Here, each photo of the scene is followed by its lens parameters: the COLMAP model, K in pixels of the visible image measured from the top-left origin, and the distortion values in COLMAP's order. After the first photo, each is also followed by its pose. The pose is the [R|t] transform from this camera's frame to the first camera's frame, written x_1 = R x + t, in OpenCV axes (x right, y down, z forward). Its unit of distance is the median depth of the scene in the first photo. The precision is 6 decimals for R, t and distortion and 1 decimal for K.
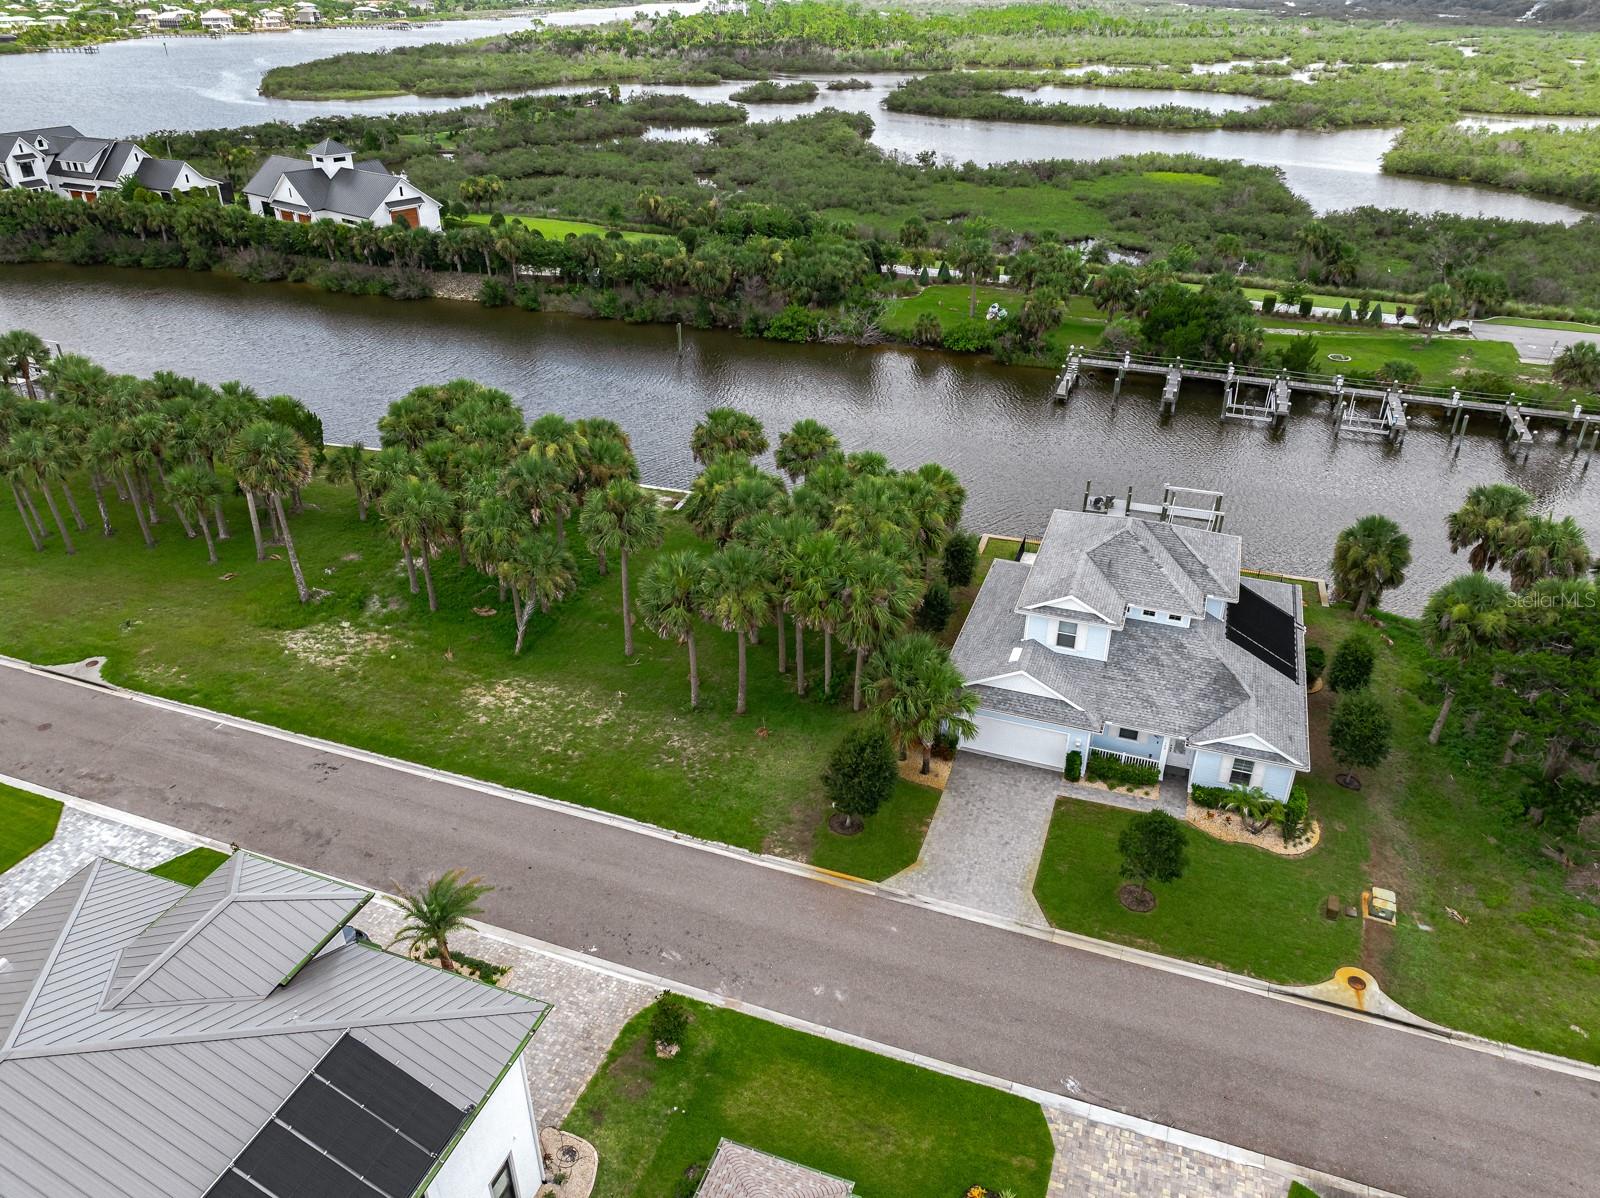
lens RADIAL K [[1114.0, 0, 806.6], [0, 1114.0, 589.3], [0, 0, 1]] dist [-0.030196, 0.016864]
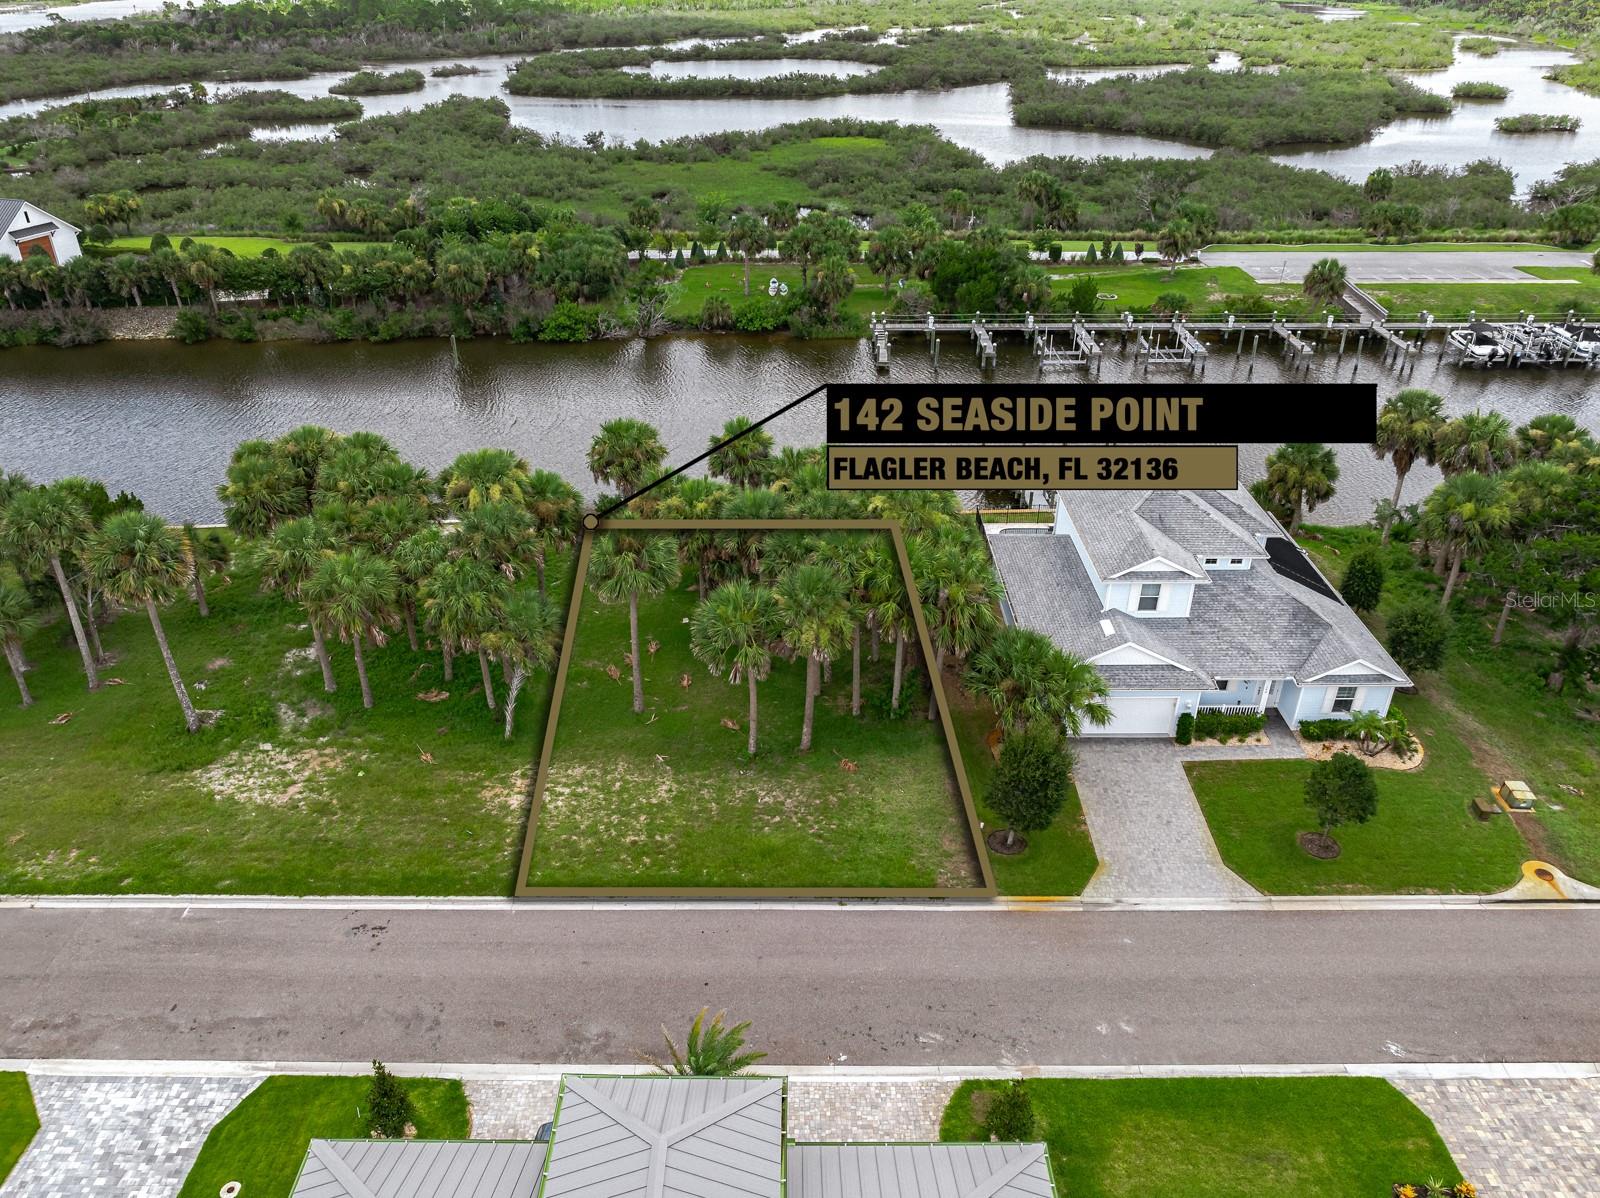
lens RADIAL K [[1124.7, 0, 780.1], [0, 1124.7, 598.6], [0, 0, 1]] dist [-0.029930, 0.015610]
pose [[0.943918, -0.177021, 0.278716, -0.164359], [0.172359, 0.984166, 0.041352, -0.025938], [-0.281623, 0.009006, 0.959483, 0.074229]]
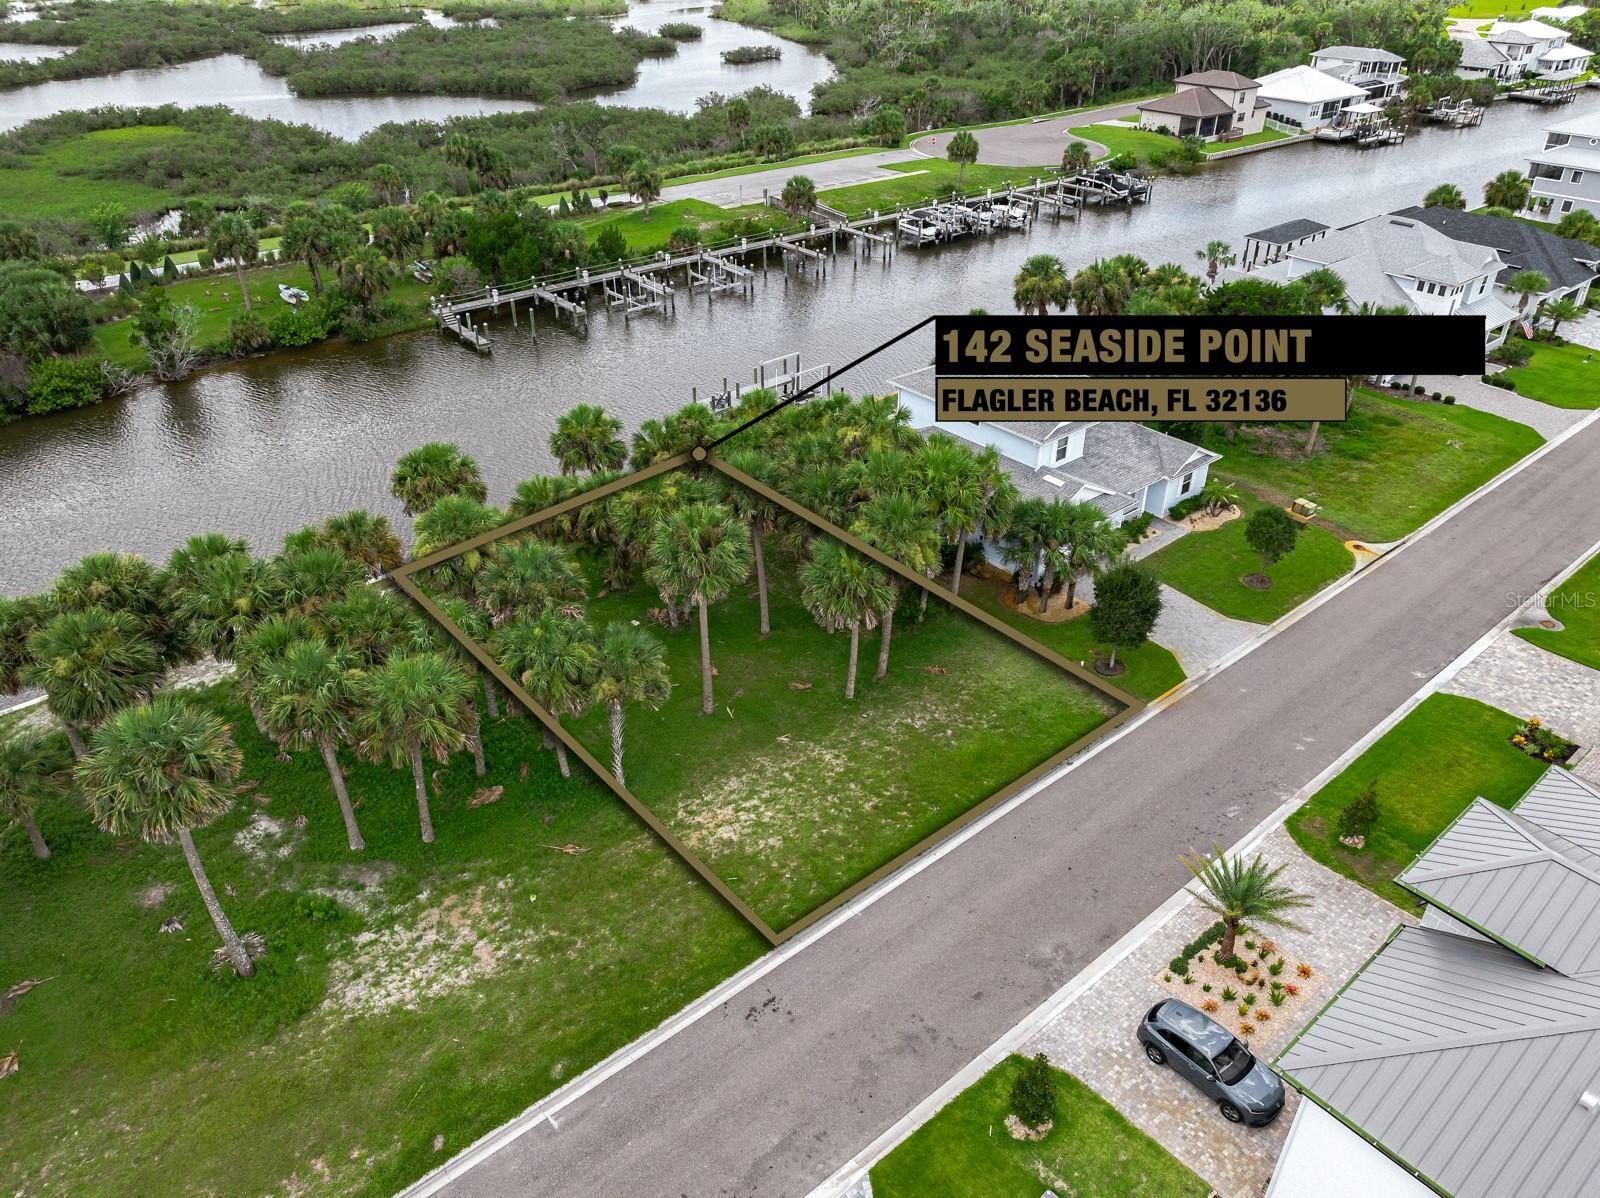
lens RADIAL K [[1107.5, 0, 803.6], [0, 1107.5, 597.5], [0, 0, 1]] dist [-0.025208, 0.010535]
pose [[0.506100, -0.462693, 0.727858, -0.393010], [0.420265, 0.869249, 0.260352, -0.114647], [-0.753153, 0.174129, 0.634381, 0.239553]]
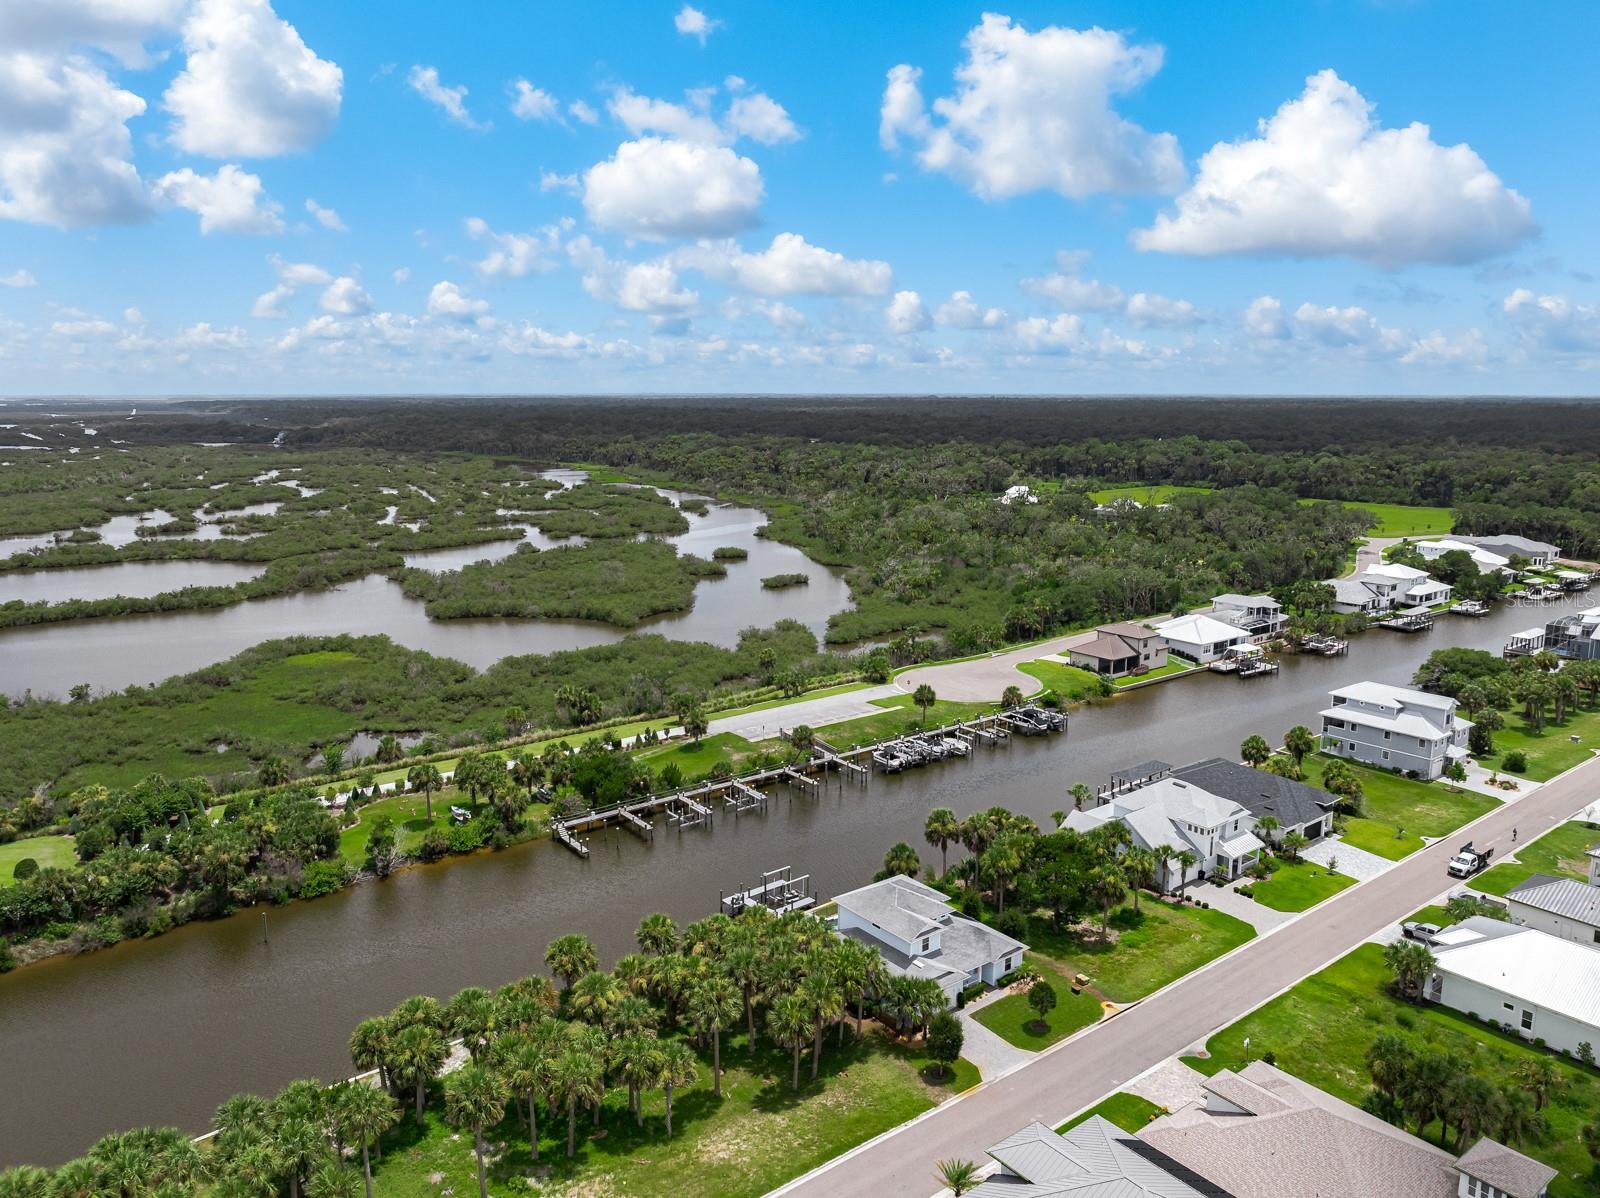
lens RADIAL K [[1121.3, 0, 793.0], [0, 1121.3, 602.9], [0, 0, 1]] dist [-0.028625, 0.005781]
pose [[0.545759, -0.159756, 0.822572, -0.717737], [0.413643, 0.905077, -0.098664, -0.204596], [-0.728729, 0.394098, 0.560036, -0.106815]]
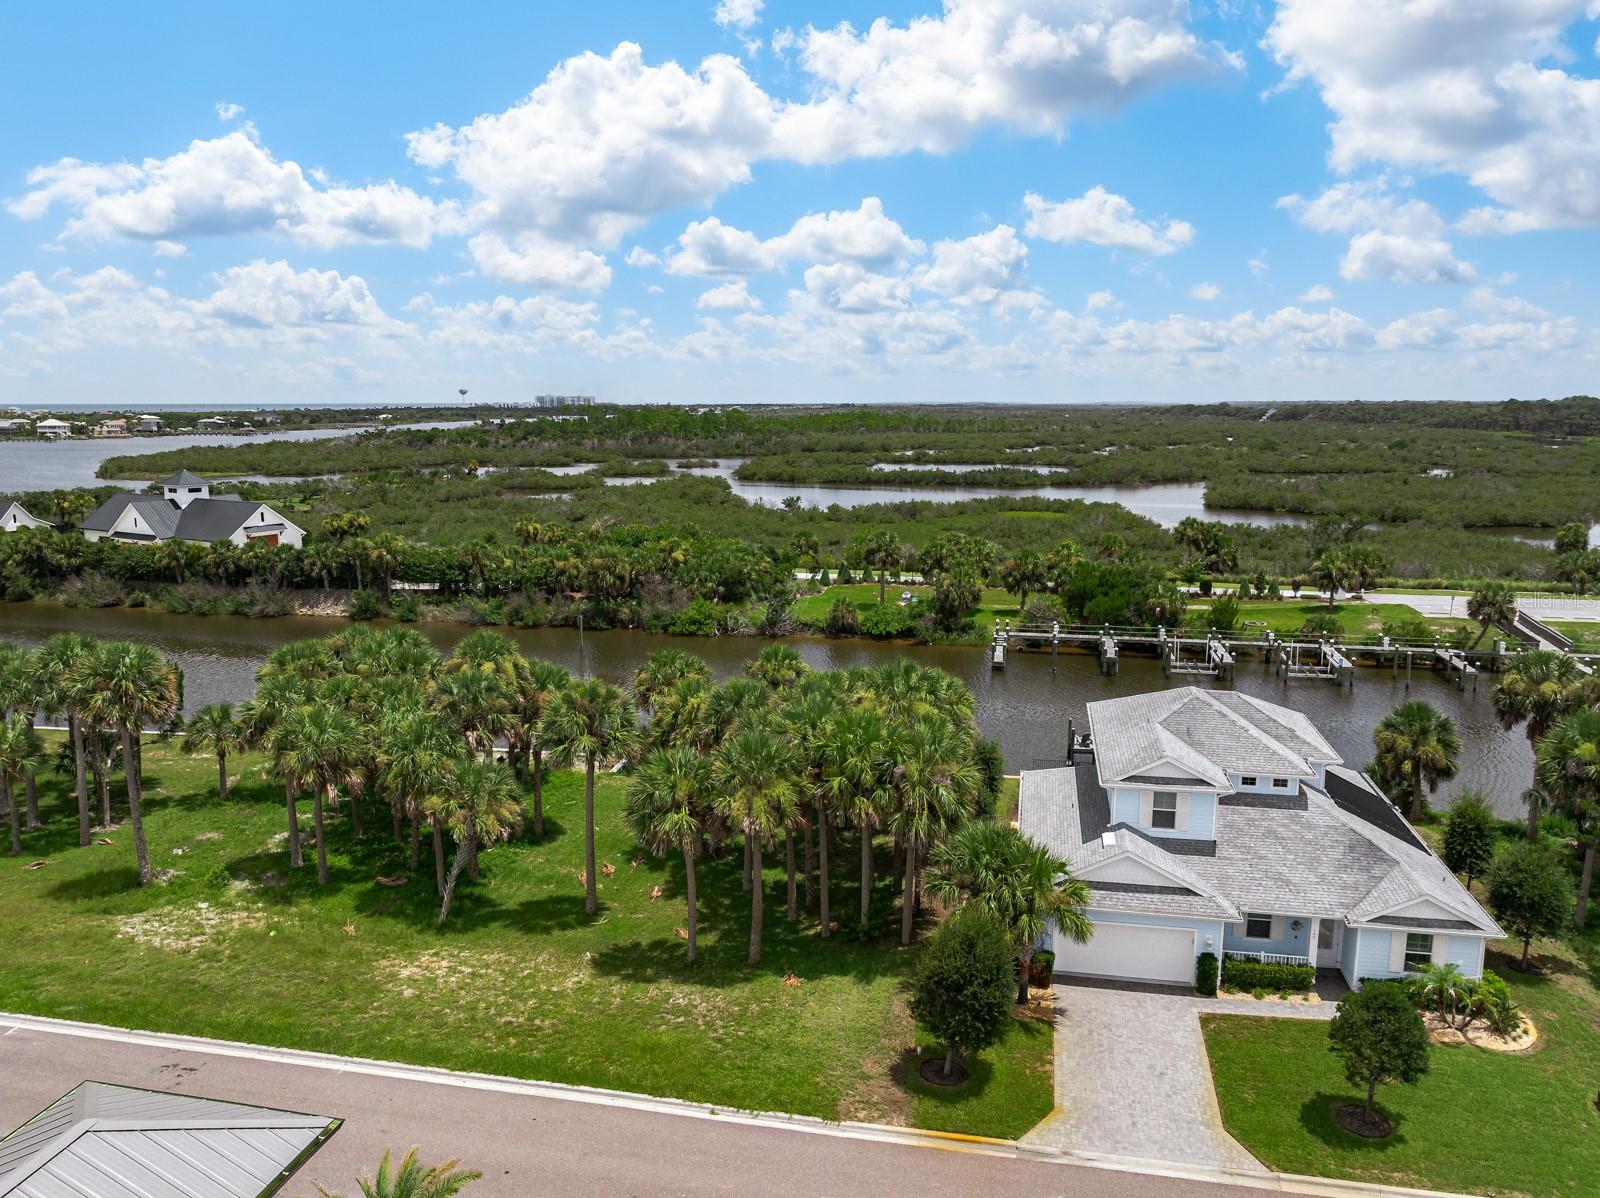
lens RADIAL K [[1126.5, 0, 808.5], [0, 1126.5, 600.2], [0, 0, 1]] dist [-0.030500, 0.012686]
pose [[0.988712, -0.031427, 0.146499, -0.067753], [0.077443, 0.944212, -0.320103, 0.066733], [-0.128266, 0.327835, 0.935987, 0.101153]]
